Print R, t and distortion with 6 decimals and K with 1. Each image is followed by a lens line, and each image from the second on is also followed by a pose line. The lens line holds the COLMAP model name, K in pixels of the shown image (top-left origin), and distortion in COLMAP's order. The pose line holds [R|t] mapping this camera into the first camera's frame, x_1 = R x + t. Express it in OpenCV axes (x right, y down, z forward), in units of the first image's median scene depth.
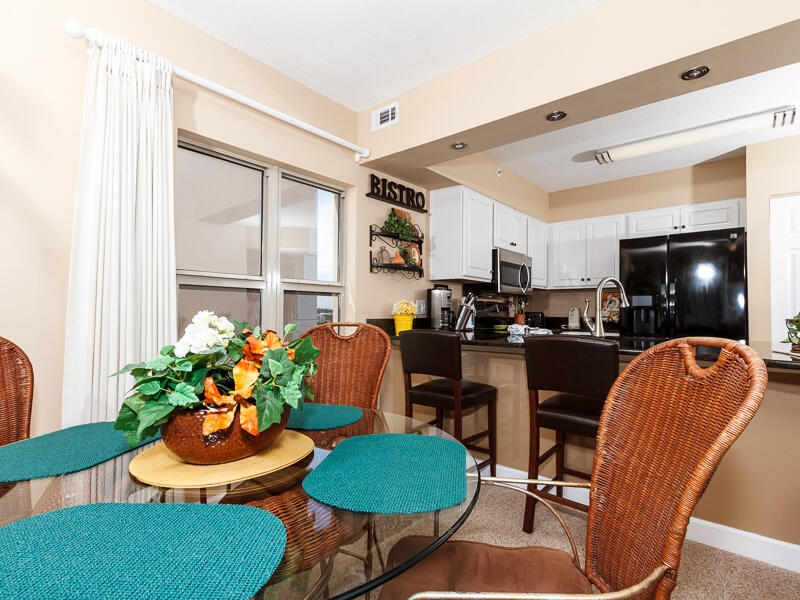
lens RADIAL K [[418.4, 0, 400.0], [0, 418.4, 300.0], [0, 0, 1]] dist [0.003398, 0.000734]
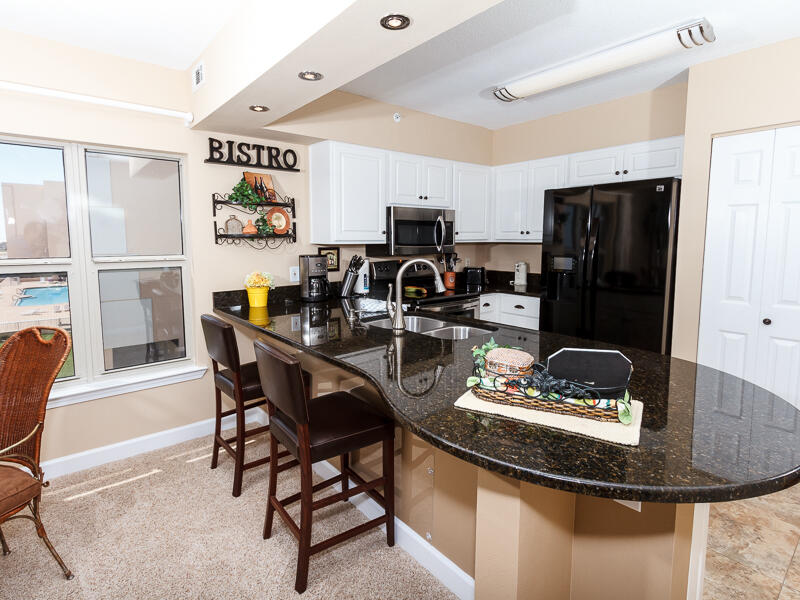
lens RADIAL K [[421.9, 0, 399.4], [0, 421.9, 280.1], [0, 0, 1]] dist [0.002259, -0.000164]
pose [[0.983529, 0.011814, -0.180362, 0.485644], [0.012289, 0.991182, 0.131934, -0.098567], [0.180330, -0.131978, 0.974712, 0.110042]]
